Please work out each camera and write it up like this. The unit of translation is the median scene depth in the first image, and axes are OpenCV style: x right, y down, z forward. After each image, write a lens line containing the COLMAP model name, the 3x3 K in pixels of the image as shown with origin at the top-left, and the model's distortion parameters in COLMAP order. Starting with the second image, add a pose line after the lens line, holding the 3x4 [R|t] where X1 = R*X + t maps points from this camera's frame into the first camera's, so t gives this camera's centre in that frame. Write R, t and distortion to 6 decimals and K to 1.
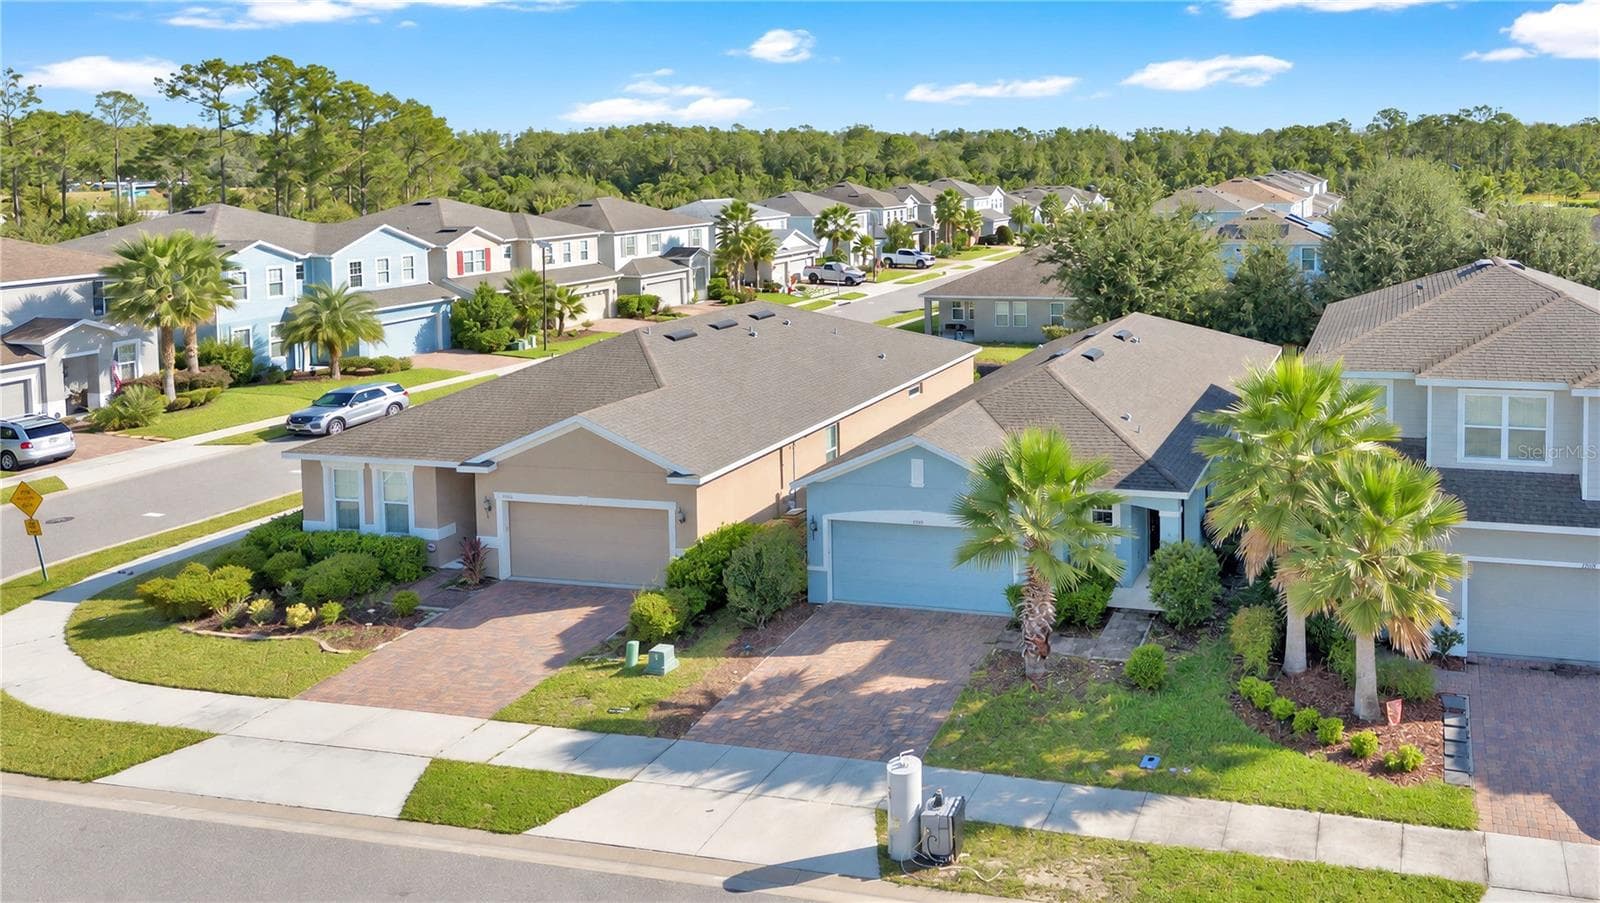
lens RADIAL K [[1698.3, 0, 800.0], [0, 1698.3, 451.5], [0, 0, 1]] dist [0.054242, -0.003756]
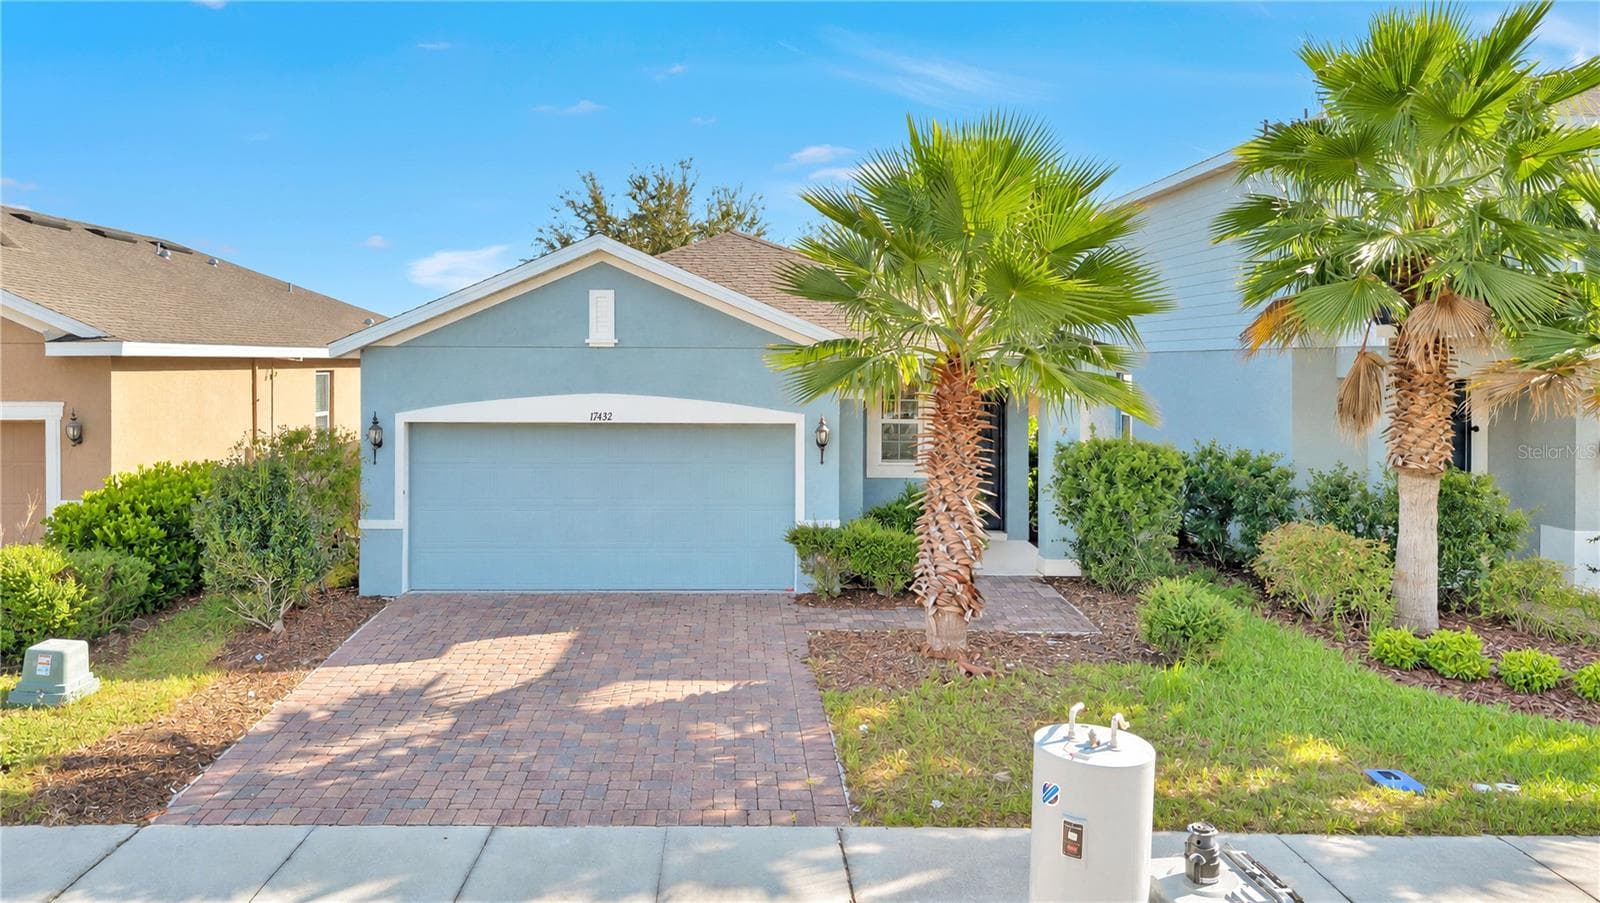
lens RADIAL K [[1698.3, 0, 800.0], [0, 1698.3, 451.5], [0, 0, 1]] dist [0.054242, -0.003756]
pose [[0.925863, 0.021797, 0.377230, -0.076450], [0.025693, 0.992392, -0.120404, 0.130294], [-0.376985, 0.121169, 0.918259, 0.578569]]
